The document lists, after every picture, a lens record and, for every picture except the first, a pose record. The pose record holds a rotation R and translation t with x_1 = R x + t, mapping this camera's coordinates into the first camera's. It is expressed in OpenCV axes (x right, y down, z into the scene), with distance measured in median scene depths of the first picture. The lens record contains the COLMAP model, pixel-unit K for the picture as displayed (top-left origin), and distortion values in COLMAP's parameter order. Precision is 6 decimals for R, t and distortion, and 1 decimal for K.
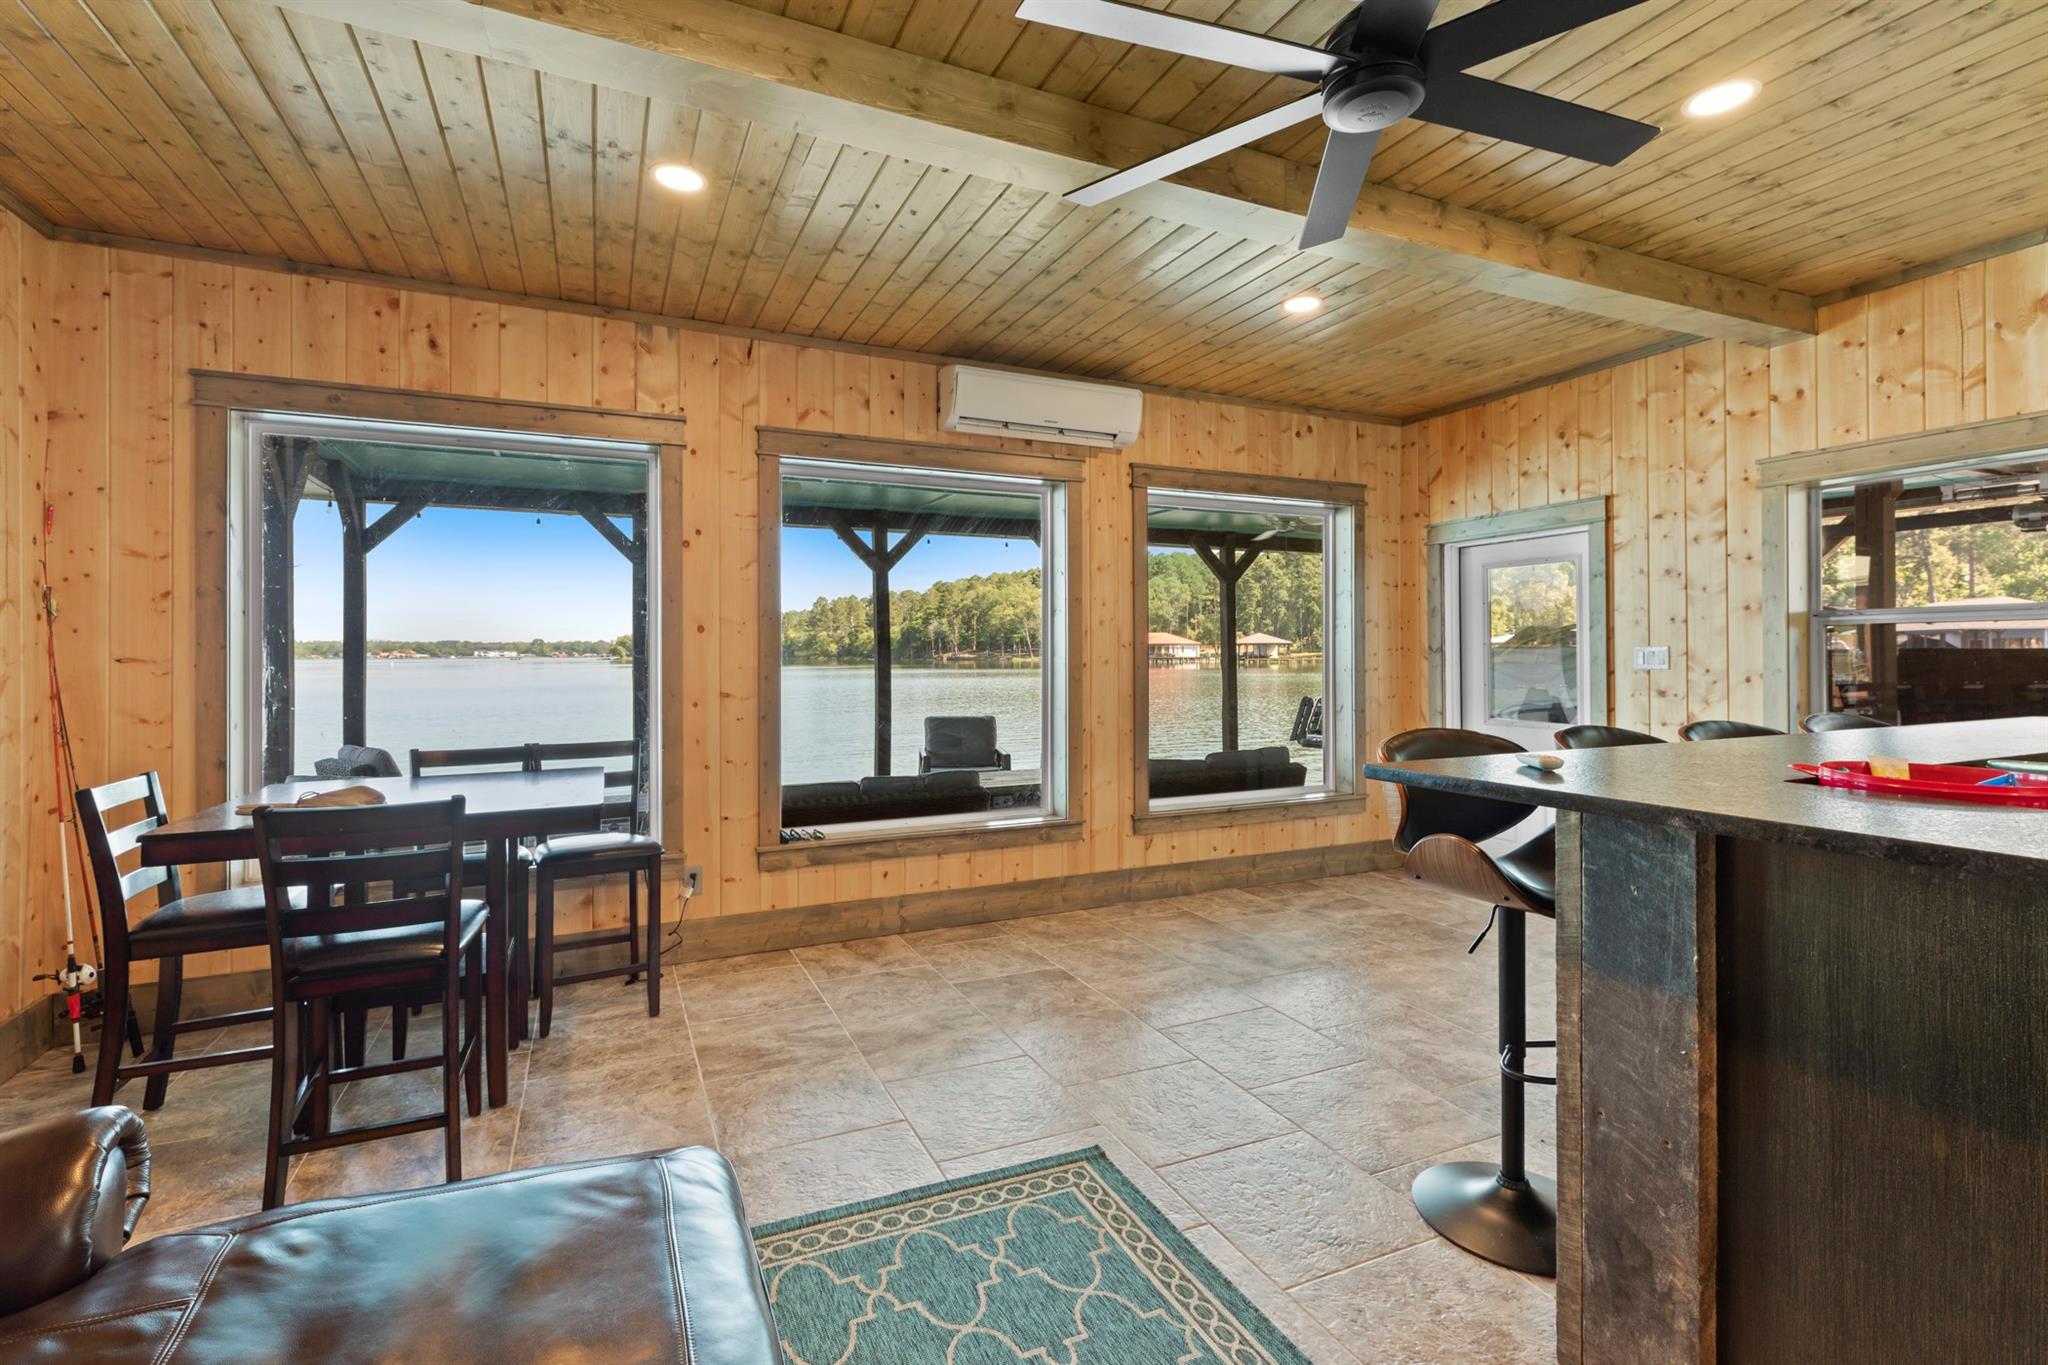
lens RADIAL K [[926.5, 0, 1021.1], [0, 926.5, 646.8], [0, 0, 1]] dist [0.002225, 0.000177]
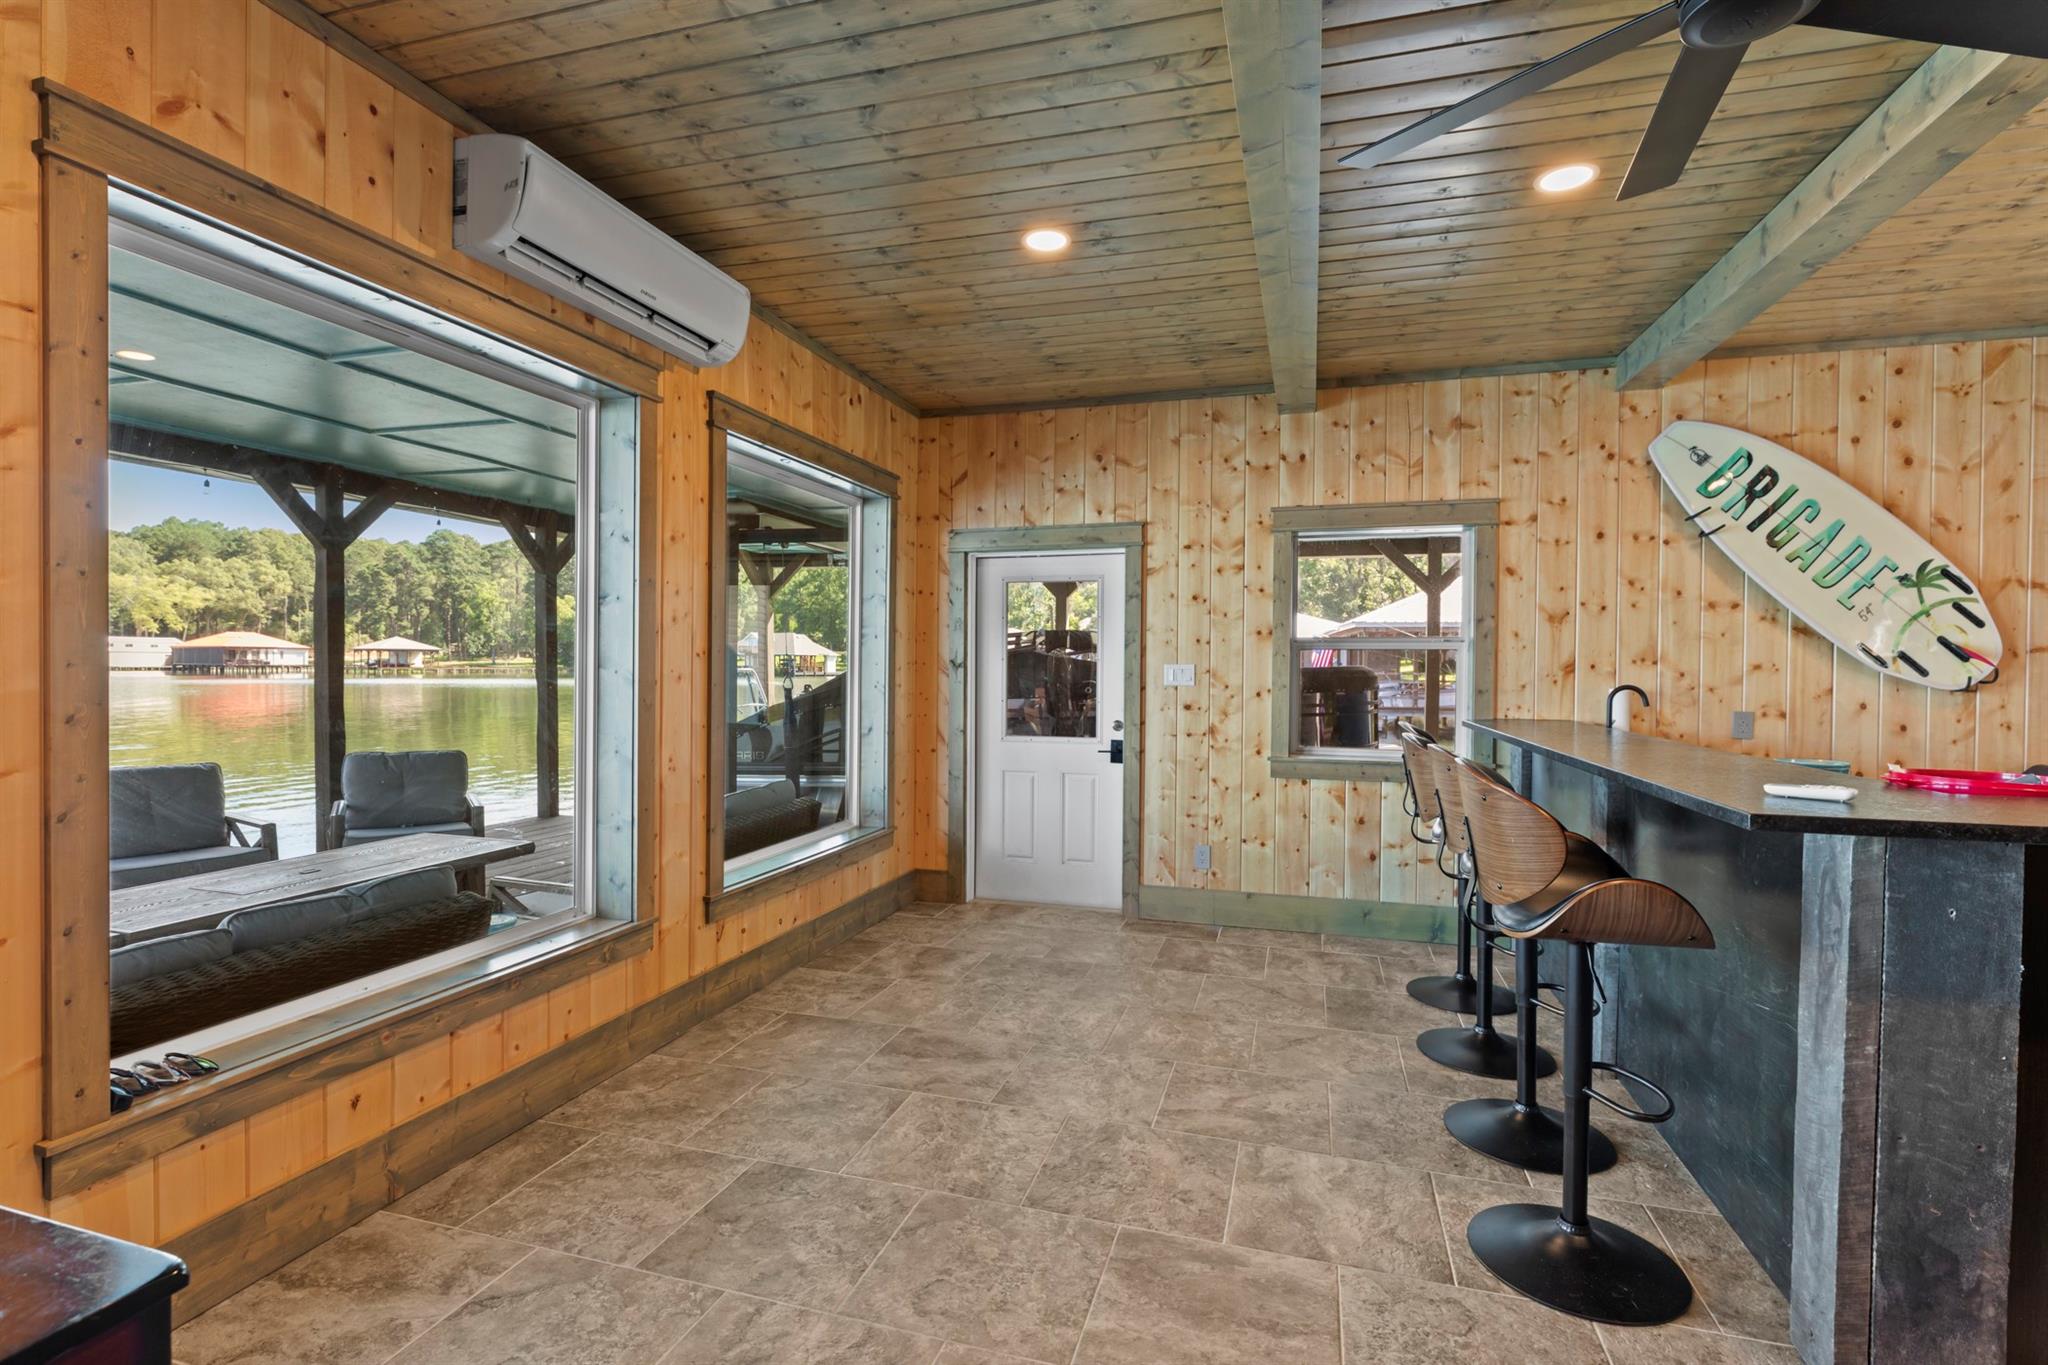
lens RADIAL K [[953.1, 0, 1023.0], [0, 953.1, 678.7], [0, 0, 1]] dist [-0.005282, 0.000454]
pose [[0.663313, 0.000190, 0.748342, -0.299154], [-0.017332, 0.999736, 0.015109, 0.002448], [-0.748142, -0.022992, 0.663140, 0.402861]]
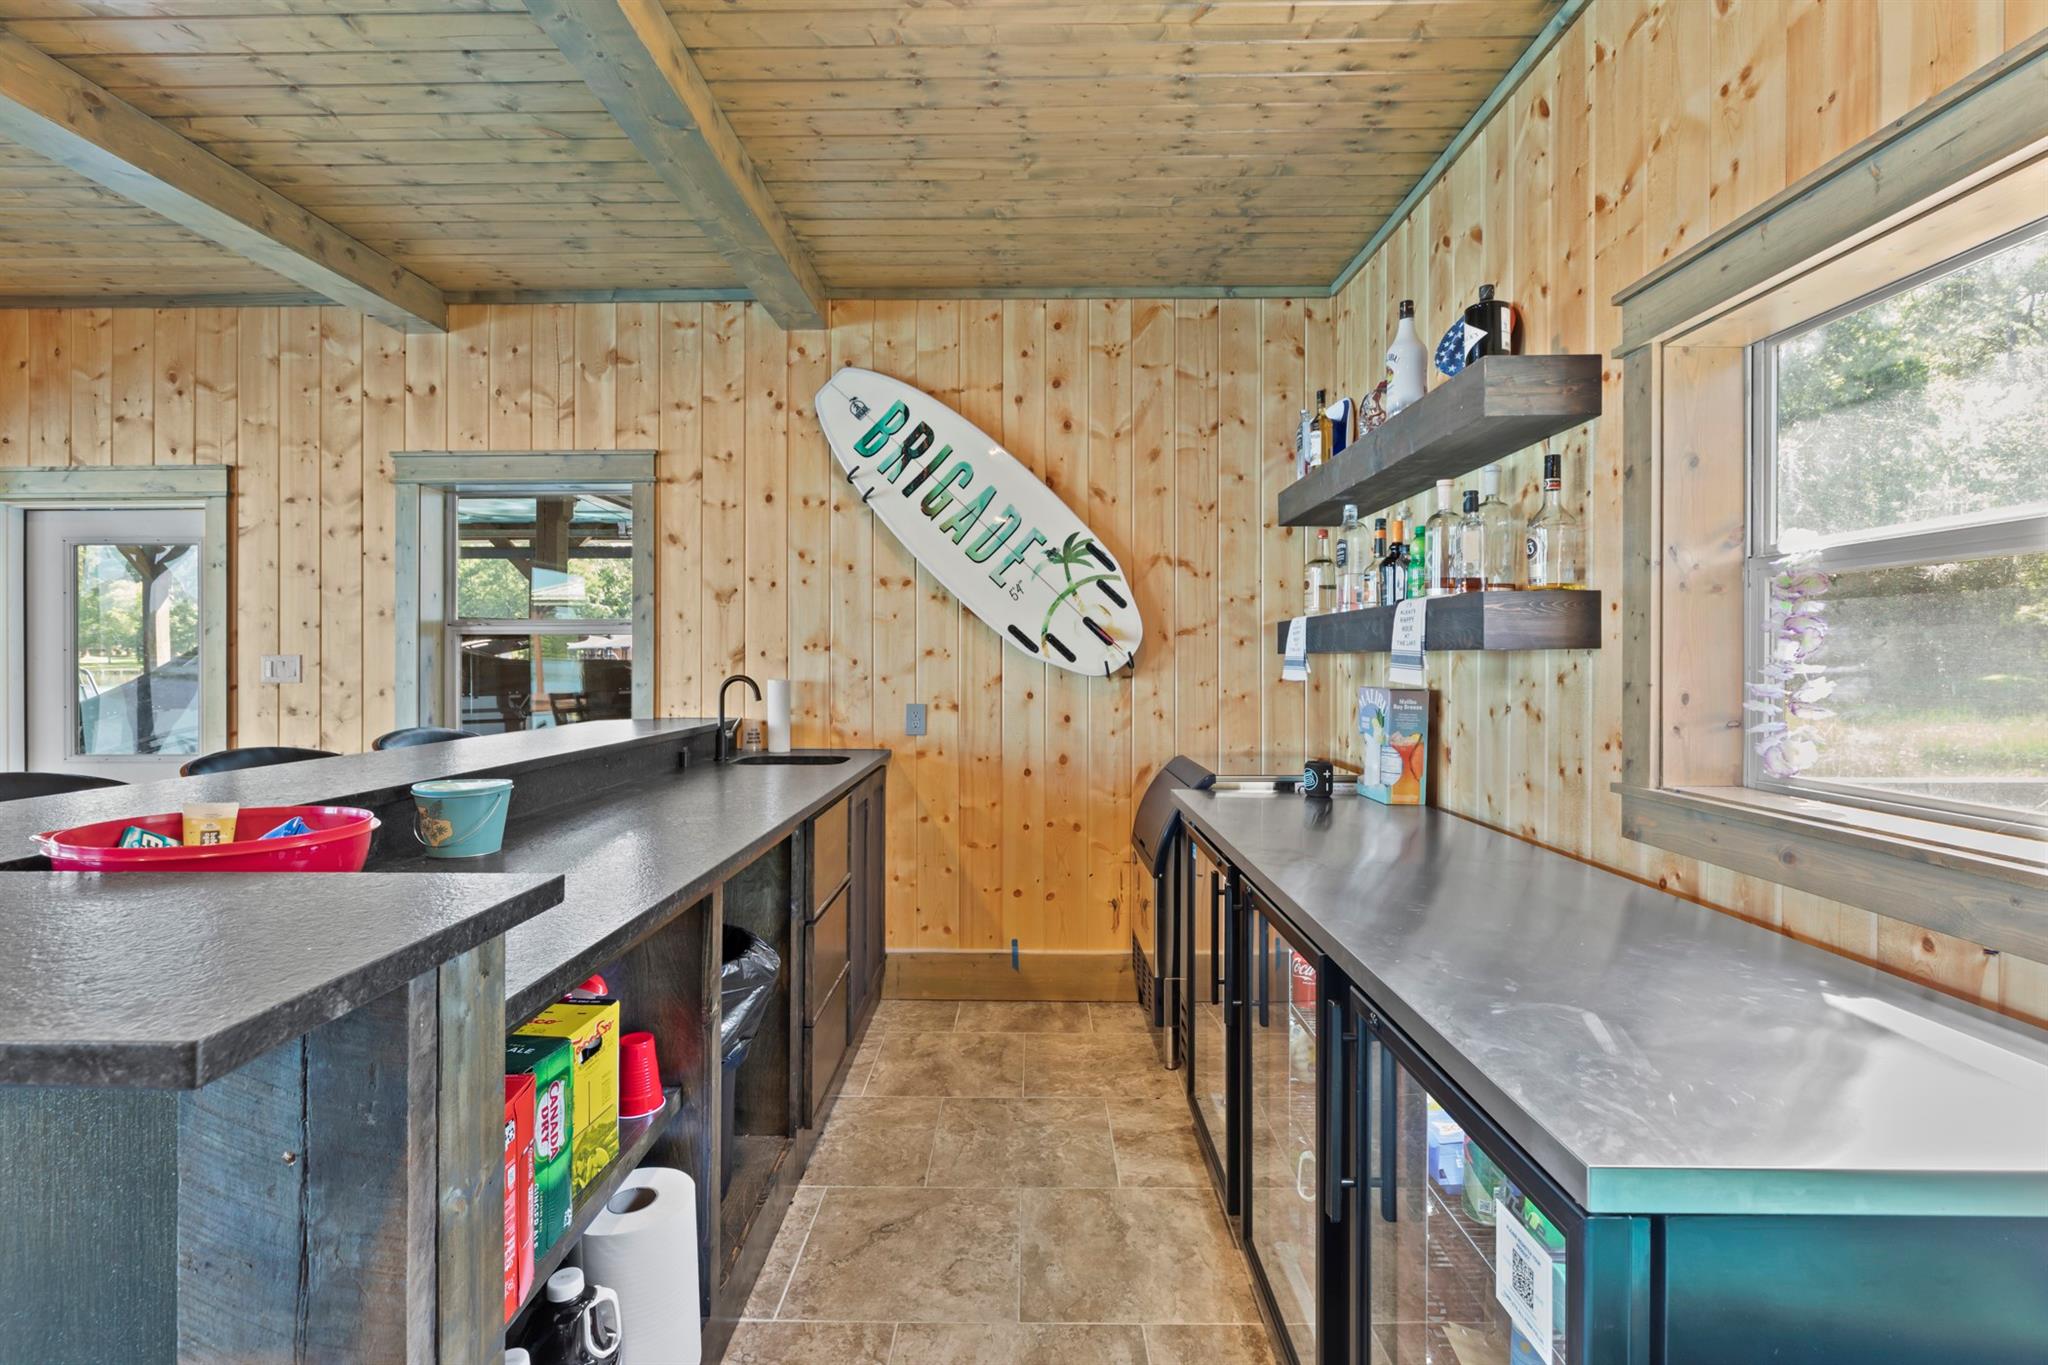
lens RADIAL K [[950.1, 0, 1022.8], [0, 950.1, 662.4], [0, 0, 1]] dist [-0.004880, -0.000339]
pose [[0.430295, 0.003626, 0.902681, 0.205812], [-0.008873, 0.999961, 0.000213, -0.000060], [-0.902645, -0.008101, 0.430310, 0.034500]]
